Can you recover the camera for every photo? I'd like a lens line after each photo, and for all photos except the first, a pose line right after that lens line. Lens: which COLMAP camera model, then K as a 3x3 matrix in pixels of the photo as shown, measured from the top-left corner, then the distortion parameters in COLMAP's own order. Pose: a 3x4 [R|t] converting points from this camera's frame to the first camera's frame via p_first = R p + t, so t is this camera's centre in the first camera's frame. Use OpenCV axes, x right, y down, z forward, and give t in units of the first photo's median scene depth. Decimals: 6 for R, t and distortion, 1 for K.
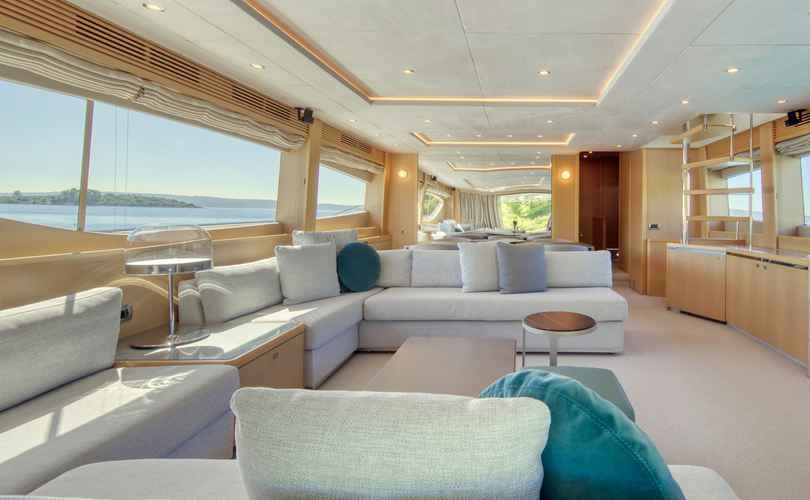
lens RADIAL K [[436.5, 0, 491.0], [0, 436.5, 220.6], [0, 0, 1]] dist [0.008024, 0.001088]
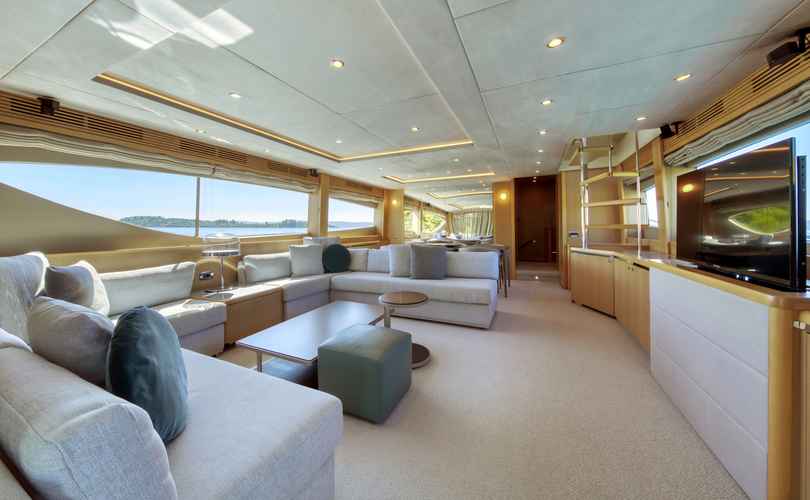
lens RADIAL K [[287.1, 0, 393.0], [0, 287.1, 231.5], [0, 0, 1]] dist [0.000334, -0.002003]
pose [[0.903966, -0.009931, -0.427490, 0.372935], [0.008100, 0.999949, -0.006101, 0.009194], [0.427529, 0.002052, 0.904000, 0.080393]]
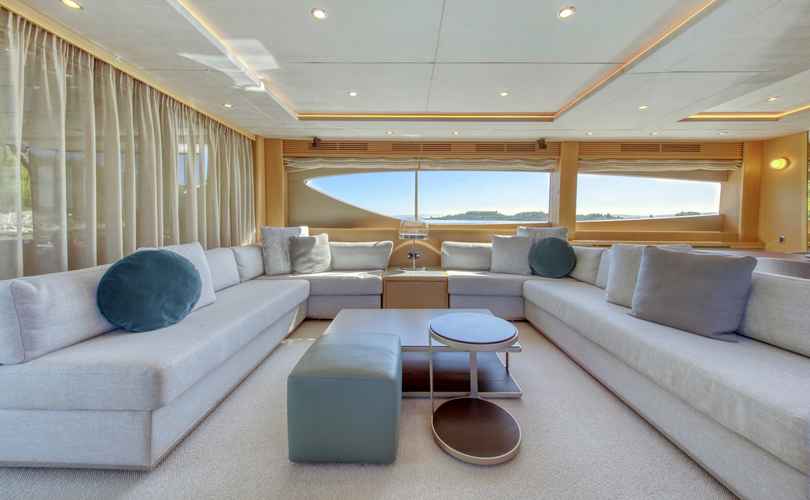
lens RADIAL K [[287.1, 0, 408.6], [0, 287.1, 229.8], [0, 0, 1]] dist [0.000334, -0.002003]
pose [[-0.023702, 0.016868, -0.999577, 0.498274], [-0.026279, 0.999502, 0.017490, 0.024963], [0.999374, 0.026682, -0.023247, 0.613150]]
